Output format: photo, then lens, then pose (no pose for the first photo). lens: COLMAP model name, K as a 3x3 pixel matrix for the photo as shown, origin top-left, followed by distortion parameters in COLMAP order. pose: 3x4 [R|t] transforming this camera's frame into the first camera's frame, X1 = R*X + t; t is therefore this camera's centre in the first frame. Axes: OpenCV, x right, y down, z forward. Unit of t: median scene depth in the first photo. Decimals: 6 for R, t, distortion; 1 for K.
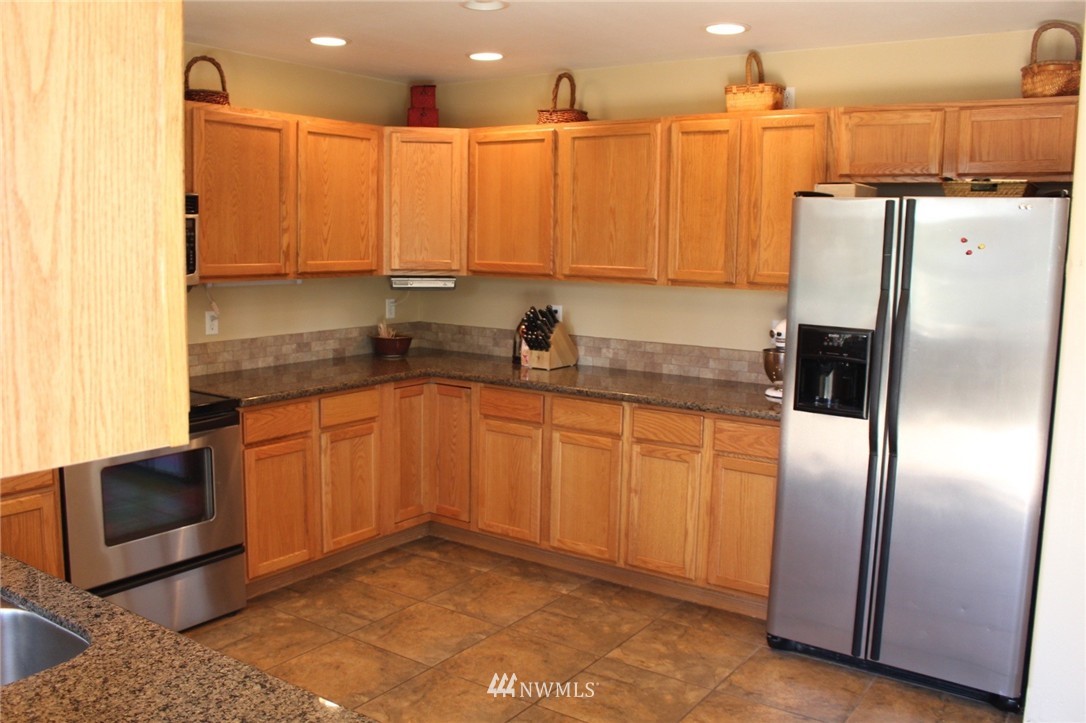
lens RADIAL K [[943.8, 0, 543.0], [0, 943.8, 361.5], [0, 0, 1]] dist [-0.104637, 0.010933]
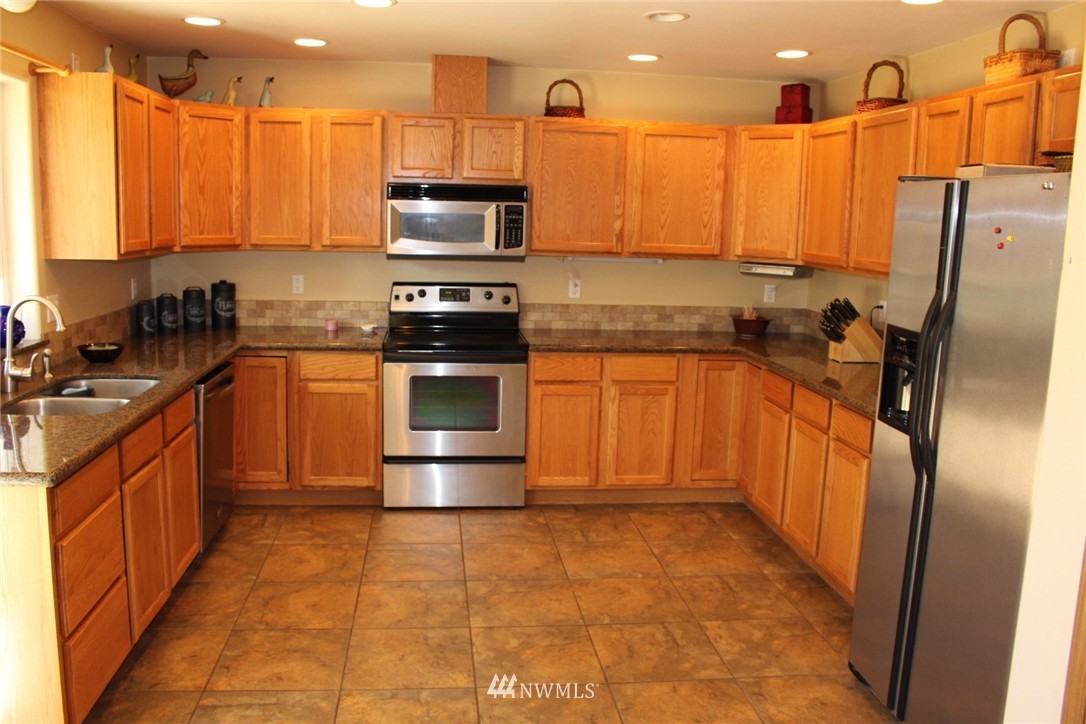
lens RADIAL K [[909.8, 0, 543.0], [0, 909.8, 362.0], [0, 0, 1]] dist [-0.141148, 0.143548]
pose [[0.666349, 0.124503, -0.735172, 0.533865], [-0.118057, 0.991141, 0.060847, -0.013051], [0.736235, 0.046247, 0.675144, 0.139253]]
